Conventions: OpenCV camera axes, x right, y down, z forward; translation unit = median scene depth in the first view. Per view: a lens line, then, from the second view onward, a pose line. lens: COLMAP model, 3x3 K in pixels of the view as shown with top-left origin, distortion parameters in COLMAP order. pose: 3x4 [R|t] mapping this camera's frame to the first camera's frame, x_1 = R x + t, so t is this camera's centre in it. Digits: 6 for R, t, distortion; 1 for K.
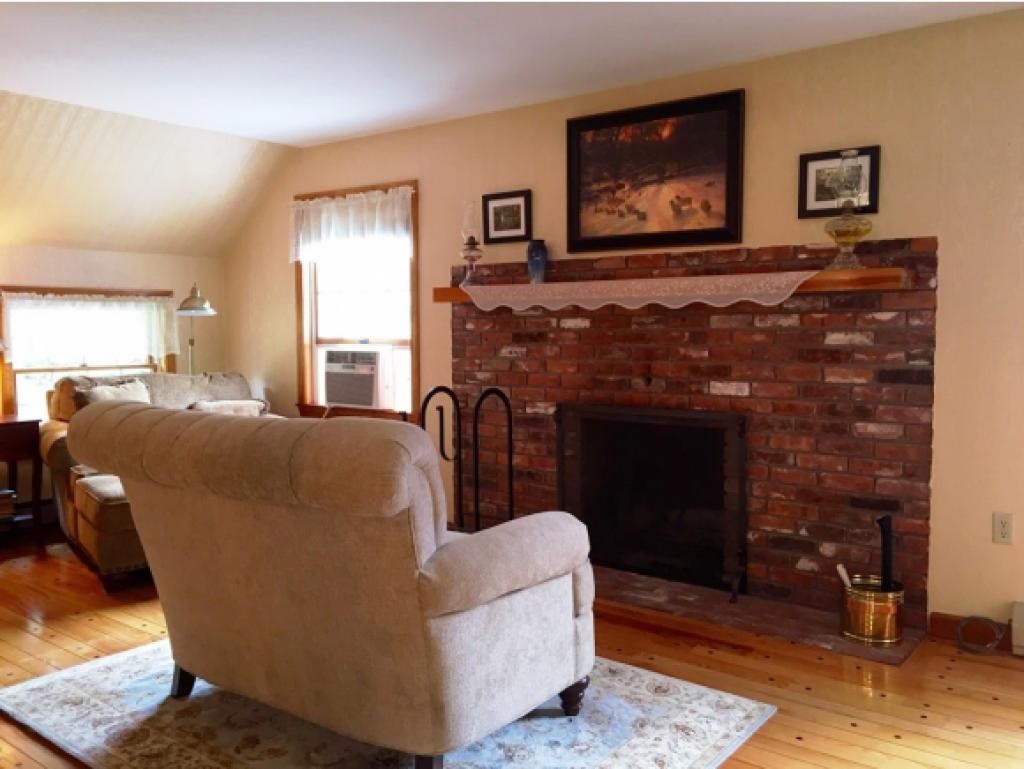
lens RADIAL K [[847.4, 0, 513.0], [0, 847.4, 386.8], [0, 0, 1]] dist [-0.010496, -0.002022]
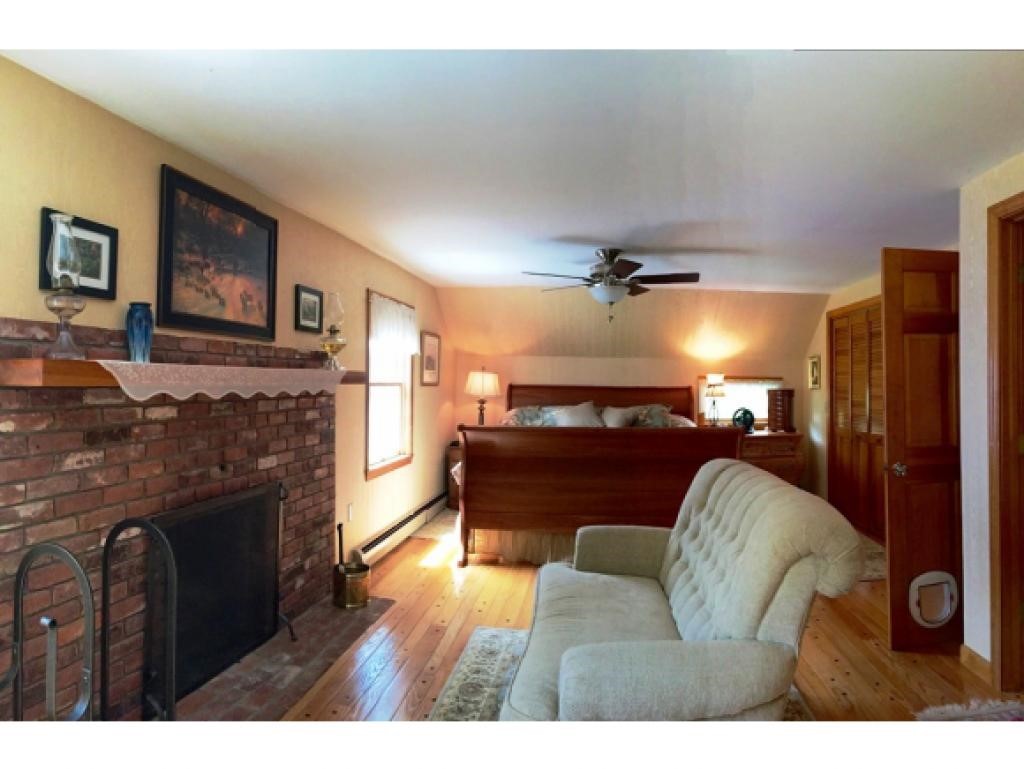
lens RADIAL K [[847.4, 0, 512.8], [0, 847.4, 380.5], [0, 0, 1]] dist [-0.010496, -0.002022]
pose [[-0.554732, 0.006164, 0.832007, -0.819423], [0.064818, 0.997254, 0.035829, -0.117778], [-0.829501, 0.073804, -0.553608, 1.214659]]
